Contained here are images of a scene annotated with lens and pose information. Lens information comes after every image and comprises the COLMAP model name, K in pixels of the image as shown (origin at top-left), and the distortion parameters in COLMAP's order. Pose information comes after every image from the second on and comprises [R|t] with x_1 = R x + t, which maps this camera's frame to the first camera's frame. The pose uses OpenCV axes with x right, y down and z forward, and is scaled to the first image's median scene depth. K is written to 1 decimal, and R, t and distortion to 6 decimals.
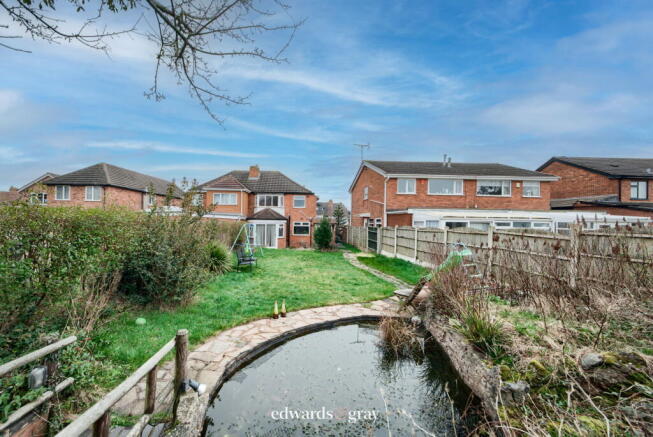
lens RADIAL K [[225.4, 0, 330.0], [0, 225.4, 221.7], [0, 0, 1]] dist [-0.001699, -0.000107]
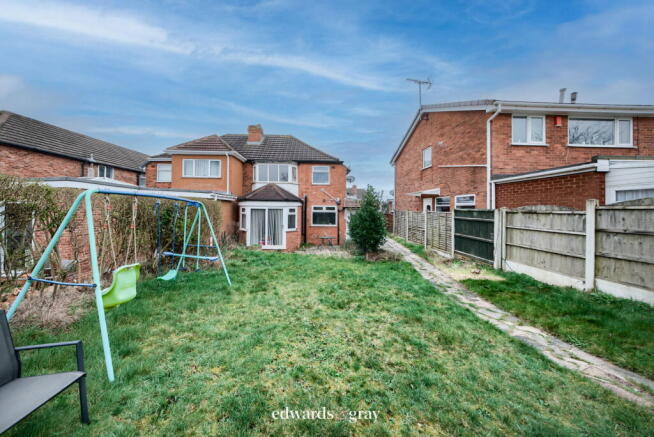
lens RADIAL K [[225.7, 0, 329.3], [0, 225.7, 212.2], [0, 0, 1]] dist [-0.001699, -0.000107]
pose [[0.995206, -0.010229, -0.097260, -0.052203], [0.010780, 0.999929, 0.005140, 0.018367], [0.097200, -0.006164, 0.995246, 0.376467]]
